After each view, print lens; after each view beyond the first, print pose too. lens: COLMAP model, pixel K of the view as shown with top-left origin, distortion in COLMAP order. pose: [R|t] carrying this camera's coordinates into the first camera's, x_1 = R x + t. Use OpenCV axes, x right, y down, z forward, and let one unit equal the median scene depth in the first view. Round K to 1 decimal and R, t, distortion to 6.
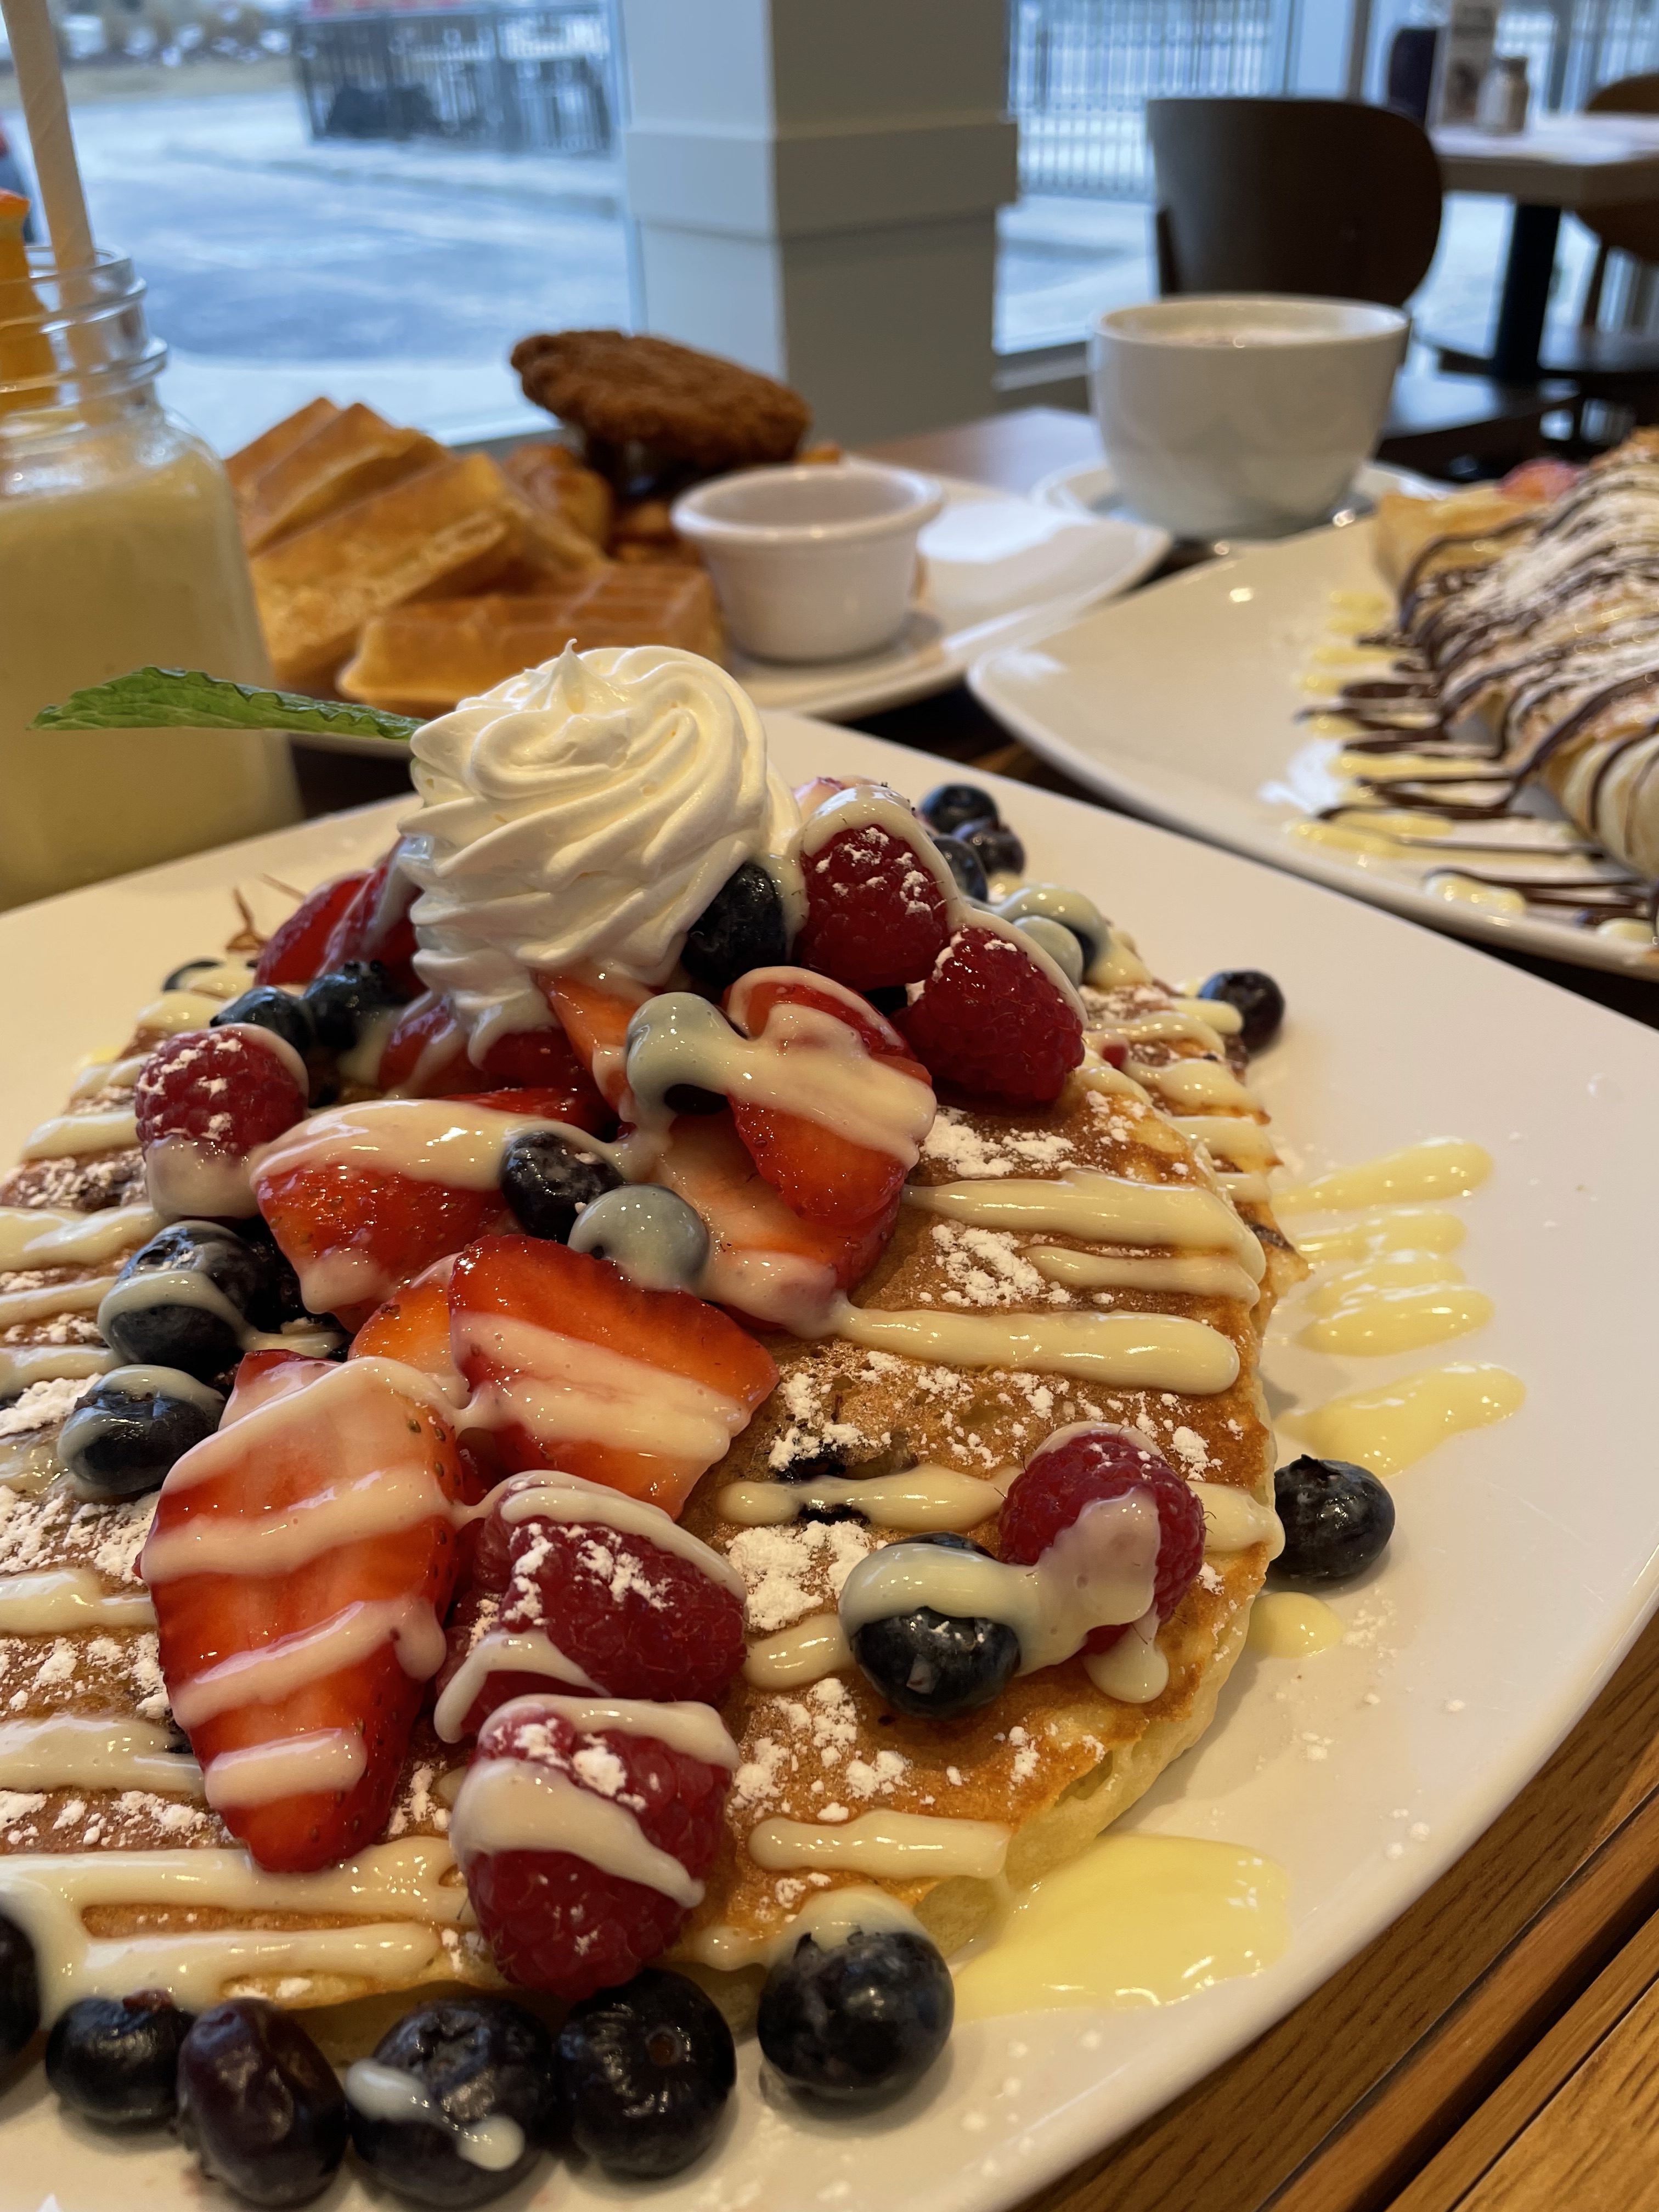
lens RADIAL K [[1650.6, 0, 829.5], [0, 1650.6, 1106.0], [0, 0, 1]] dist [0.051389, -0.069731]
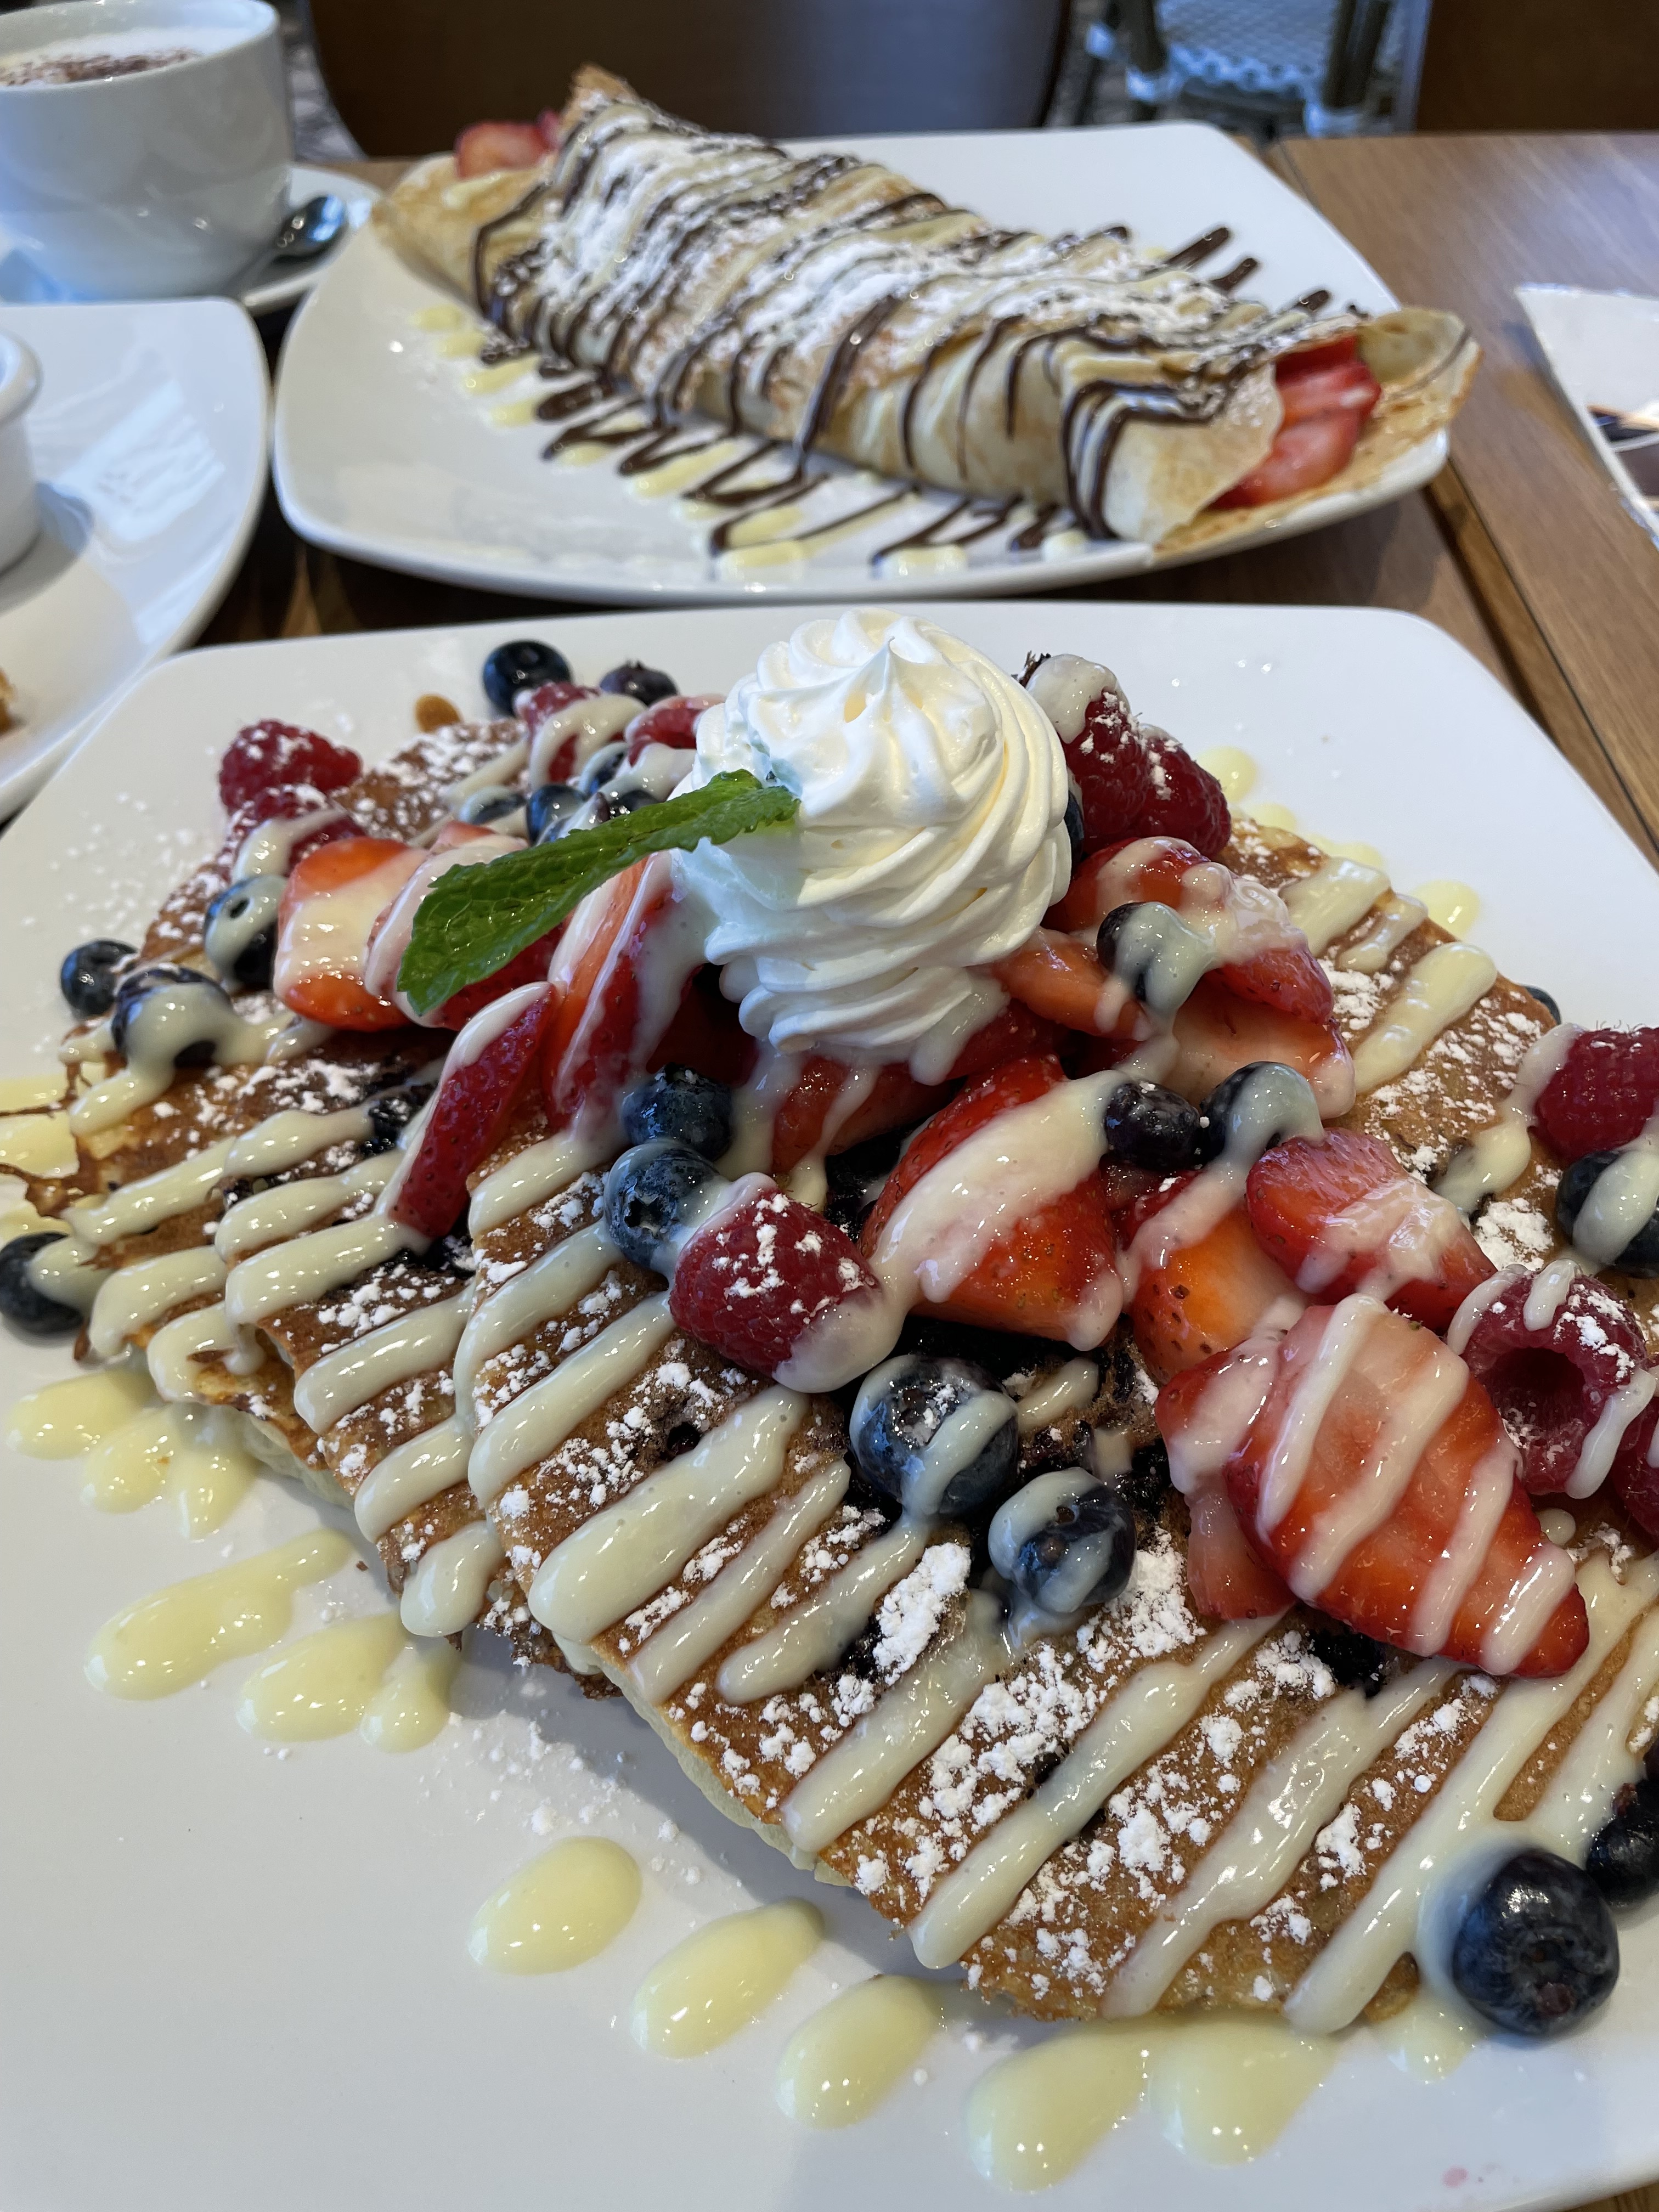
lens RADIAL K [[1675.3, 0, 829.5], [0, 1675.3, 1106.0], [0, 0, 1]] dist [0.022885, 0.000349]
pose [[0.663358, -0.534418, 0.523788, -0.913051], [0.429040, 0.845118, 0.318905, -0.415672], [-0.613091, 0.013178, 0.789902, 0.294092]]
